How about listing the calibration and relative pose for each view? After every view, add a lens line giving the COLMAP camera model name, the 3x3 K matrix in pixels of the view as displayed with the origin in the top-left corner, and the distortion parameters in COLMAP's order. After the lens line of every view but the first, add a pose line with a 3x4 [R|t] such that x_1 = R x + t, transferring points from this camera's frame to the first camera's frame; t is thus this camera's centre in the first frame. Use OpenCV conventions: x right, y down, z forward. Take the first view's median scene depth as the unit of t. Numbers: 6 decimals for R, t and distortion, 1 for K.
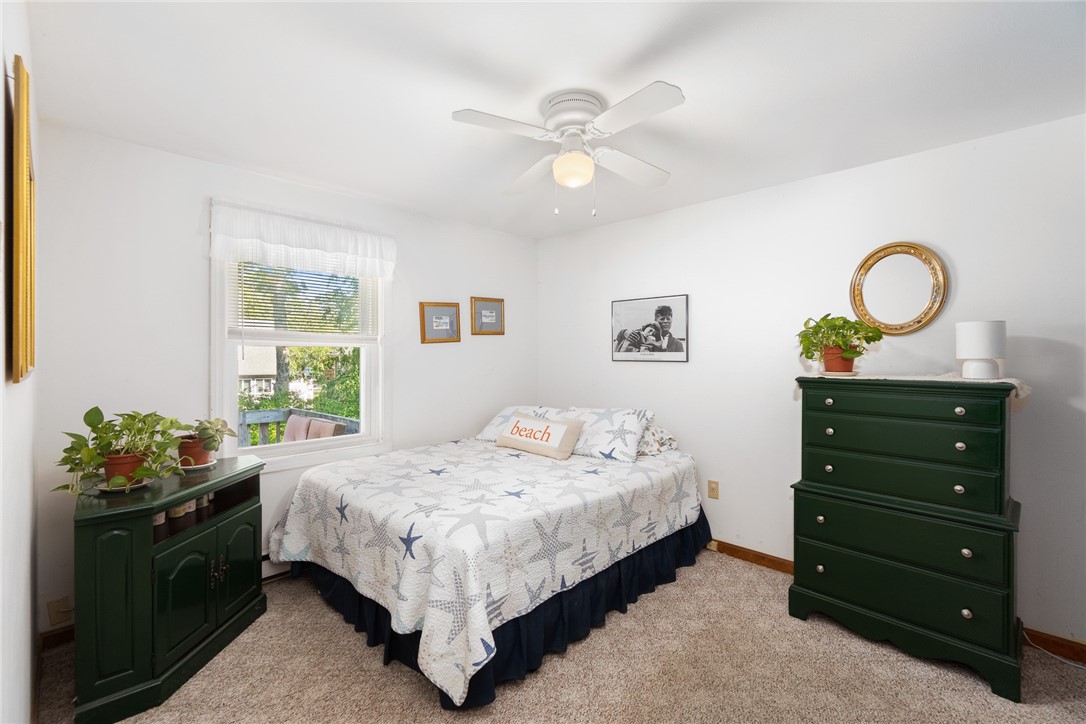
lens RADIAL K [[472.8, 0, 543.4], [0, 472.8, 356.0], [0, 0, 1]] dist [-0.003134, 0.002011]
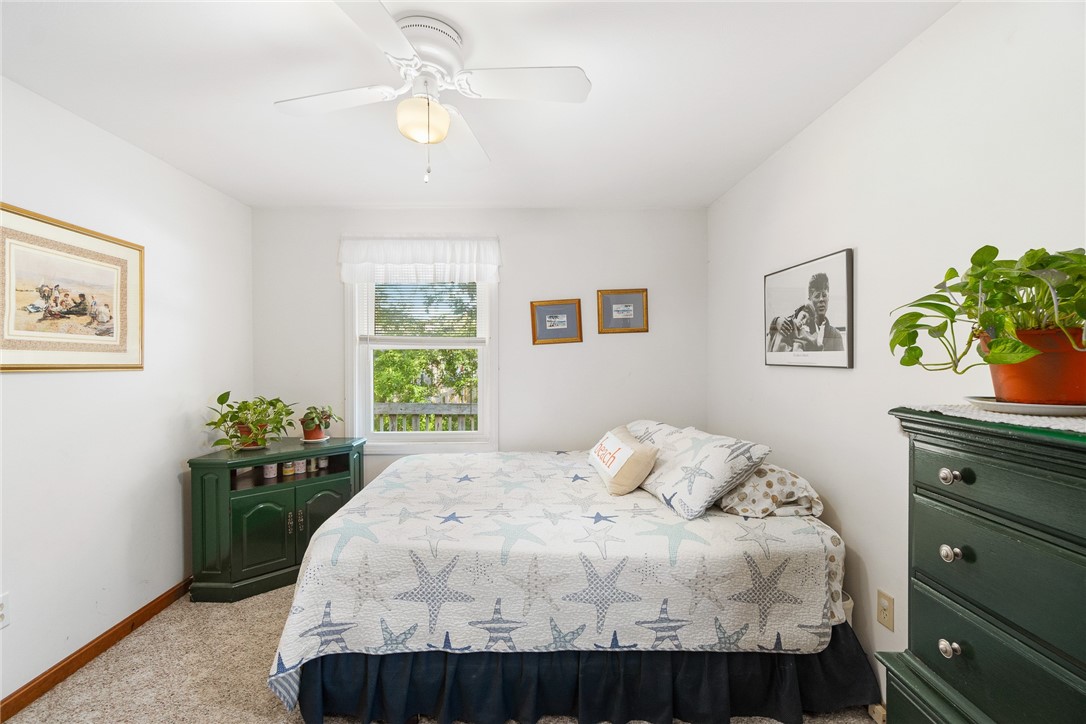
lens RADIAL K [[458.8, 0, 542.5], [0, 458.8, 366.0], [0, 0, 1]] dist [-0.001436, -0.000327]
pose [[0.703568, 0.015924, -0.710450, 0.442374], [-0.000017, 0.999749, 0.022392, -0.002921], [0.710628, -0.015742, 0.703392, 0.362284]]
